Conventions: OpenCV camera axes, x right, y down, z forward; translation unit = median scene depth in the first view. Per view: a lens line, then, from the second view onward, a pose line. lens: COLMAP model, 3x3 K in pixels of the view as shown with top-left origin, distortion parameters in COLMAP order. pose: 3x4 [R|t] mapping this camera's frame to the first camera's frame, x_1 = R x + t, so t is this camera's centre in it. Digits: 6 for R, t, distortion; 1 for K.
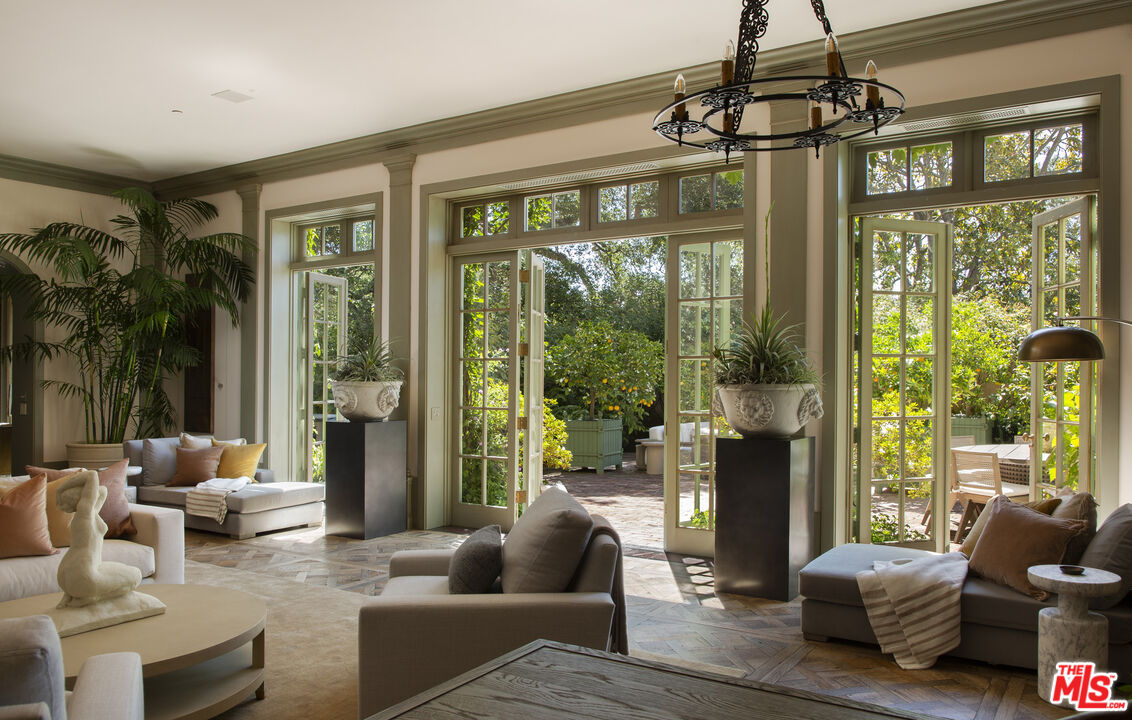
lens RADIAL K [[879.4, 0, 566.0], [0, 879.4, 358.8], [0, 0, 1]] dist [0.004115, 0.000212]
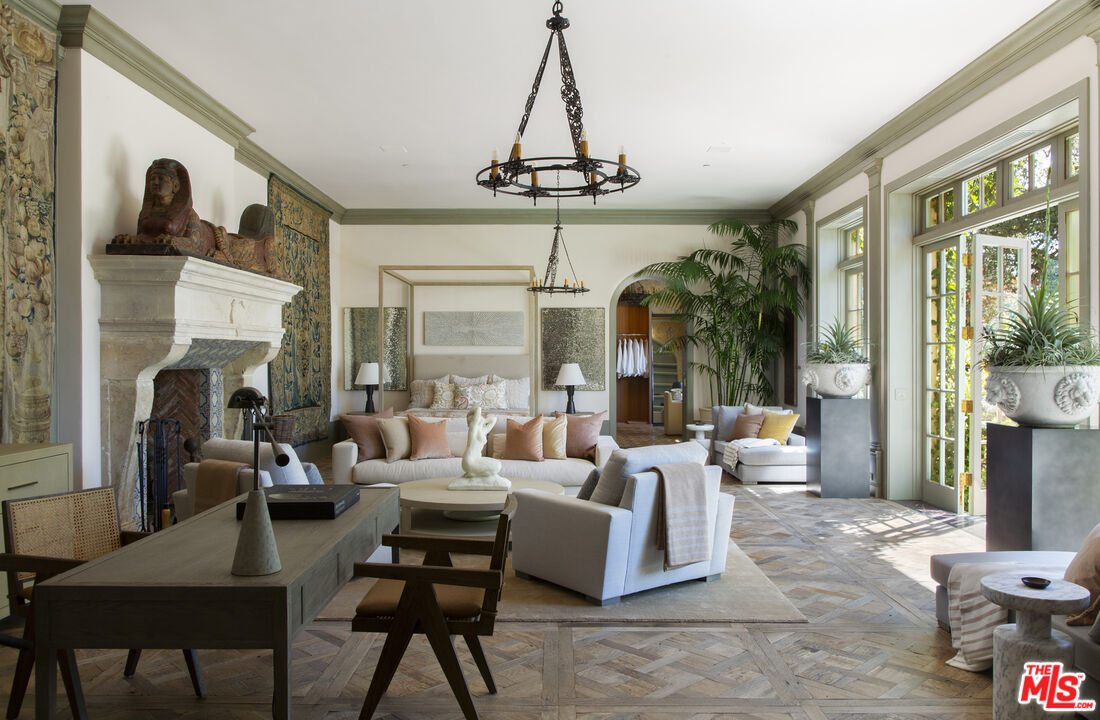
lens RADIAL K [[845.1, 0, 549.7], [0, 845.1, 362.9], [0, 0, 1]] dist [-0.001750, -0.001386]
pose [[0.533636, 0.004630, -0.845702, 0.496843], [0.010060, 0.999880, 0.011822, 0.007119], [0.845655, -0.014817, 0.533525, 0.084773]]
